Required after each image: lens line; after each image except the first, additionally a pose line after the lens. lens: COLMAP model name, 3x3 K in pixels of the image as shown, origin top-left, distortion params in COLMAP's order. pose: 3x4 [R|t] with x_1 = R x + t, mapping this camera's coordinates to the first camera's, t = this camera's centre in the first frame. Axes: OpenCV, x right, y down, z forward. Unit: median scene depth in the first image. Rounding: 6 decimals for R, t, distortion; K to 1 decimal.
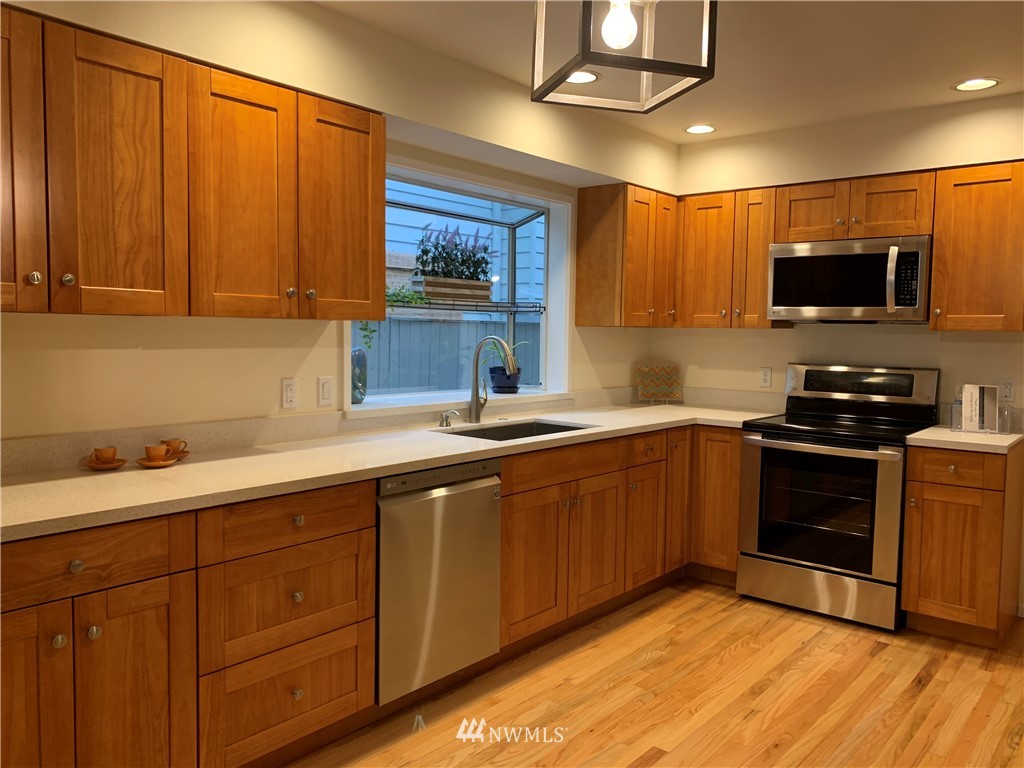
lens RADIAL K [[770.0, 0, 513.3], [0, 770.0, 388.0], [0, 0, 1]] dist [-0.040779, -0.015155]
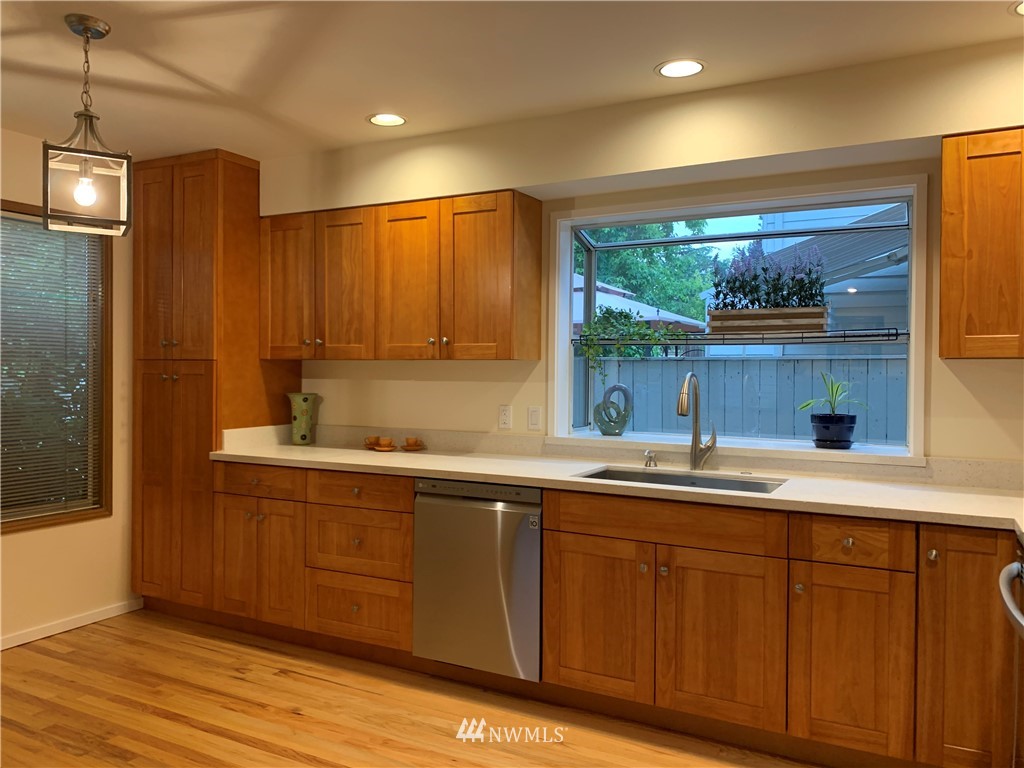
lens RADIAL K [[770.0, 0, 512.1], [0, 770.0, 376.4], [0, 0, 1]] dist [-0.040779, -0.015155]
pose [[0.208305, 0.000109, -0.978064, 1.125735], [-0.072134, 0.997278, -0.015252, -0.048772], [0.975400, 0.073729, 0.207746, 0.851376]]
